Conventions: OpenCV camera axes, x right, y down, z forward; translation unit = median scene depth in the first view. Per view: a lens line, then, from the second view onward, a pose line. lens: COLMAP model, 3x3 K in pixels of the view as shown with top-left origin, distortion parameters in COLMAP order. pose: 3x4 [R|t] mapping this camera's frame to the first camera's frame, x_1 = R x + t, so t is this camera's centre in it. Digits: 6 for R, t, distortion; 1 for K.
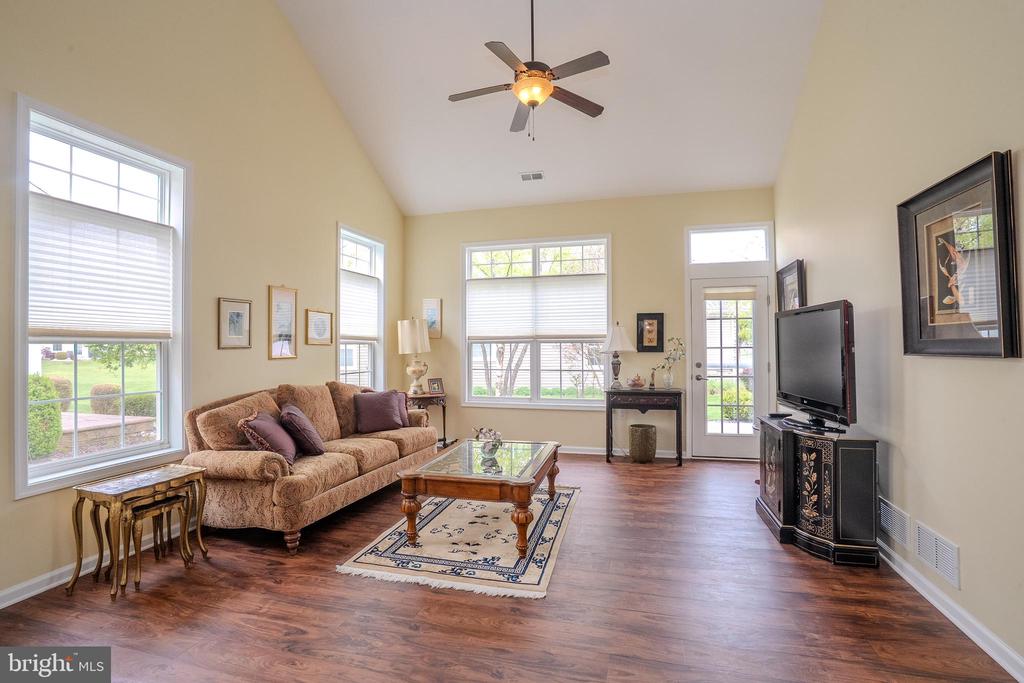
lens RADIAL K [[474.6, 0, 512.0], [0, 474.6, 341.5], [0, 0, 1]] dist [-0.064141, 0.026641]
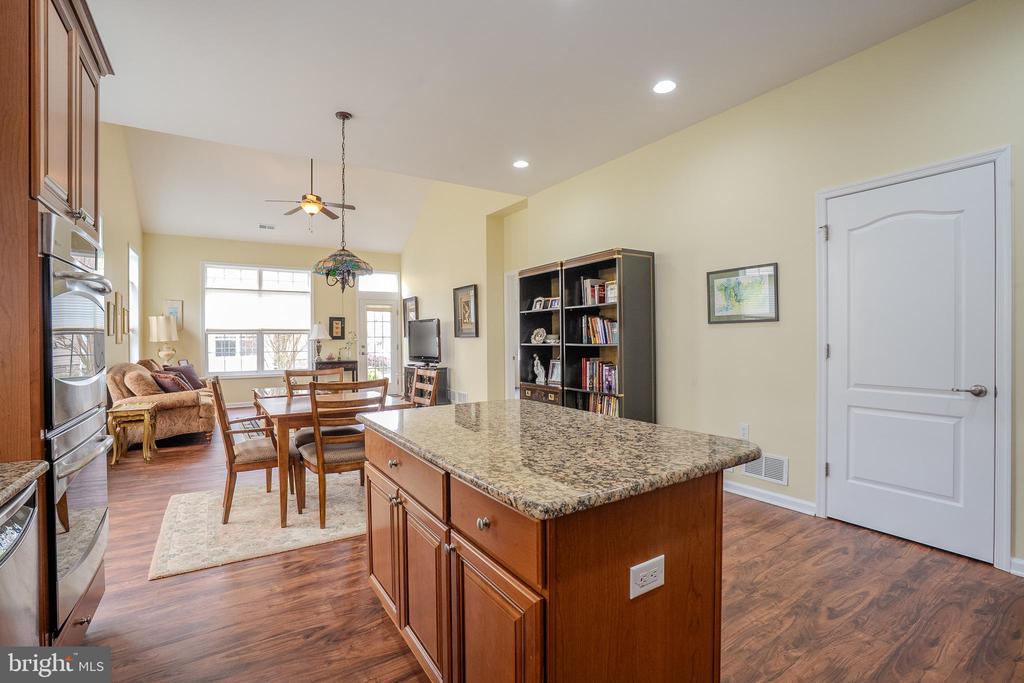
lens RADIAL K [[465.7, 0, 512.0], [0, 465.7, 341.5], [0, 0, 1]] dist [-0.061963, 0.026287]
pose [[0.665957, -0.005543, 0.745970, -0.568930], [-0.003563, 0.999937, 0.010611, 0.009375], [-0.745982, -0.009724, 0.665896, -0.637808]]
